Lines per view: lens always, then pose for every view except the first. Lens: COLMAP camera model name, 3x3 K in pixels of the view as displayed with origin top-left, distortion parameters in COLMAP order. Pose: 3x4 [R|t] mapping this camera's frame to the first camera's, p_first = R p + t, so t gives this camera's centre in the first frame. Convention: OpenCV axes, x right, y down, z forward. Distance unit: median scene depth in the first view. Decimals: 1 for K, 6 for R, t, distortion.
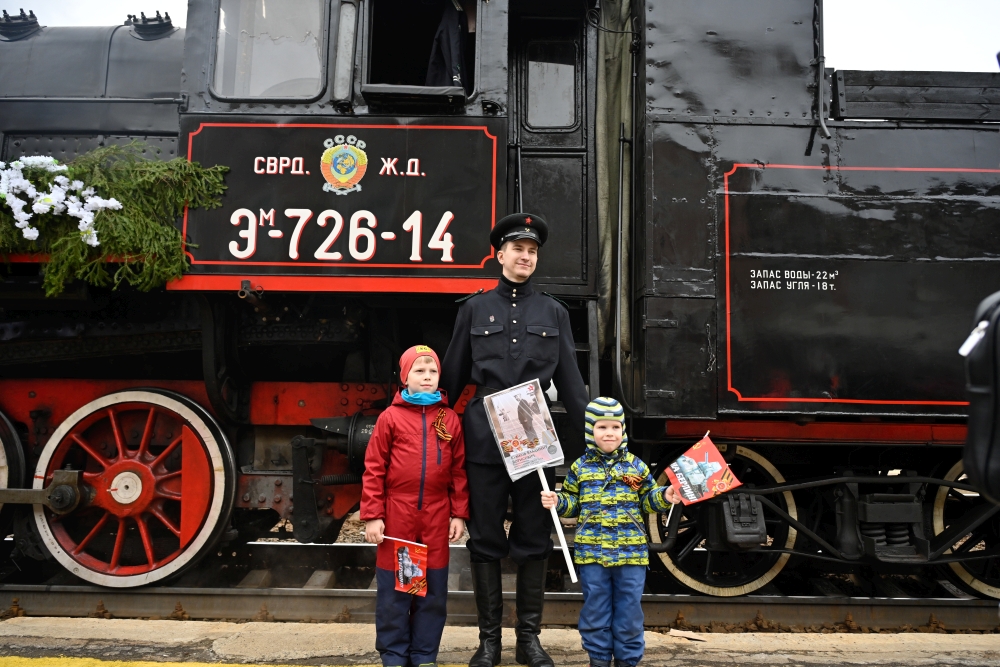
lens RADIAL K [[652.8, 0, 500.0], [0, 652.8, 333.5], [0, 0, 1]] dist [-0.005492, -0.000563]
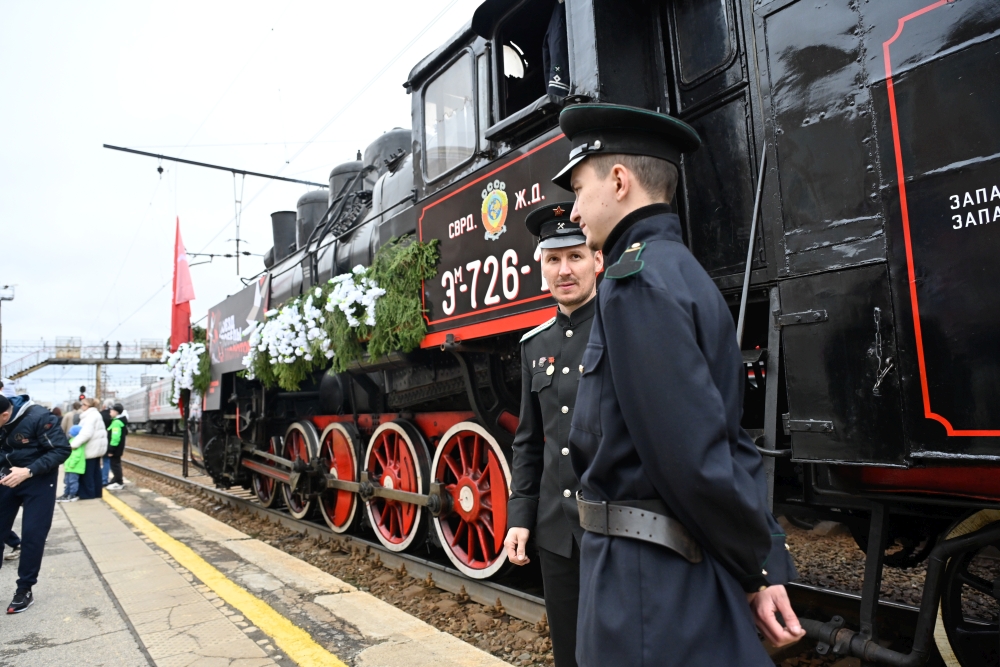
lens RADIAL K [[652.8, 0, 500.0], [0, 652.8, 333.5], [0, 0, 1]] dist [-0.005492, -0.000563]
pose [[0.594670, -0.126134, -0.794013, 0.574317], [0.153680, 0.987239, -0.041731, -0.018763], [0.789145, -0.097208, 0.606466, 0.355304]]
